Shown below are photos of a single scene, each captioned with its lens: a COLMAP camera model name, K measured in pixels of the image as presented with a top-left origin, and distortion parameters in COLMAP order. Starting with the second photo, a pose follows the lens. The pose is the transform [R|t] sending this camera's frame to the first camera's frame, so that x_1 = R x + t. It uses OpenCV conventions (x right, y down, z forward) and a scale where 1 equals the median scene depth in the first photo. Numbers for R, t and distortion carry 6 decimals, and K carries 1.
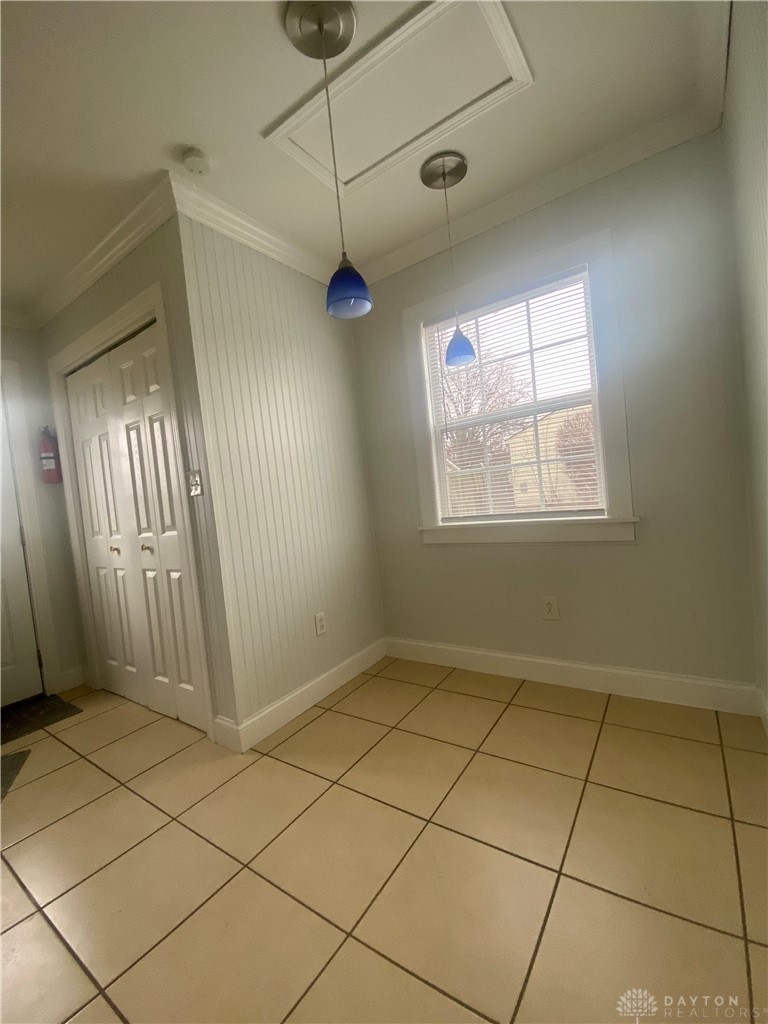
lens RADIAL K [[411.0, 0, 399.2], [0, 411.0, 507.2], [0, 0, 1]] dist [-0.006204, -0.003051]
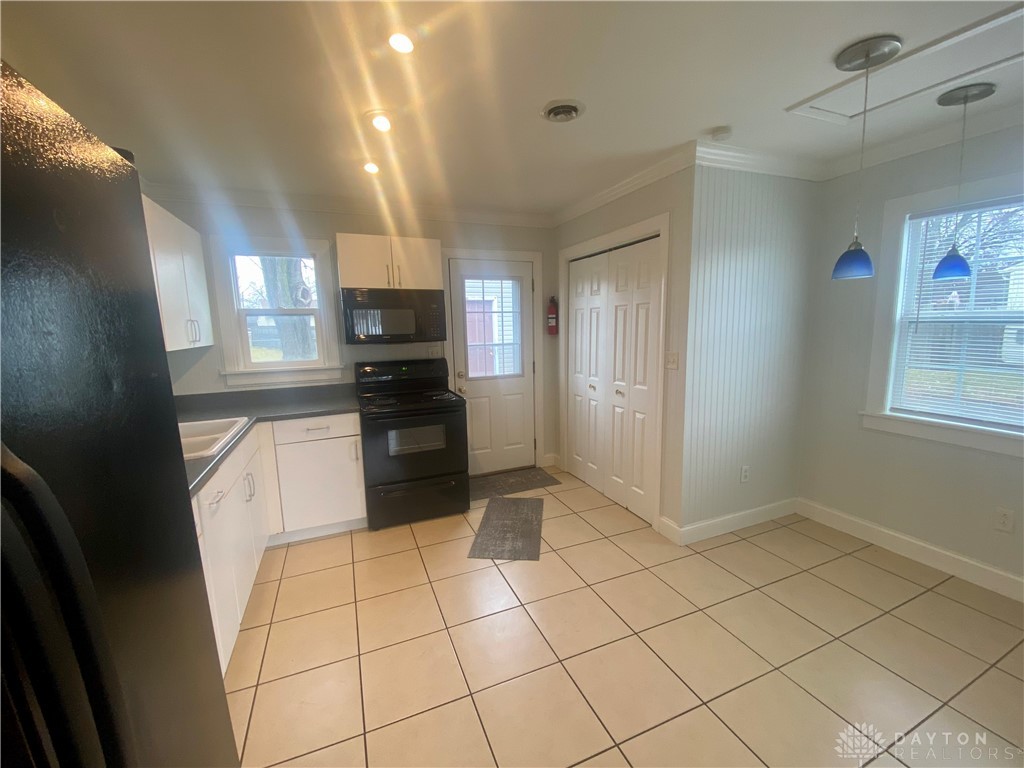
lens RADIAL K [[411.0, 0, 505.2], [0, 411.0, 383.1], [0, 0, 1]] dist [-0.006204, -0.003051]
pose [[0.812586, 0.155284, -0.561775, -0.127721], [-0.071179, 0.983080, 0.168781, -0.149758], [0.578479, -0.097163, 0.809890, -0.415278]]
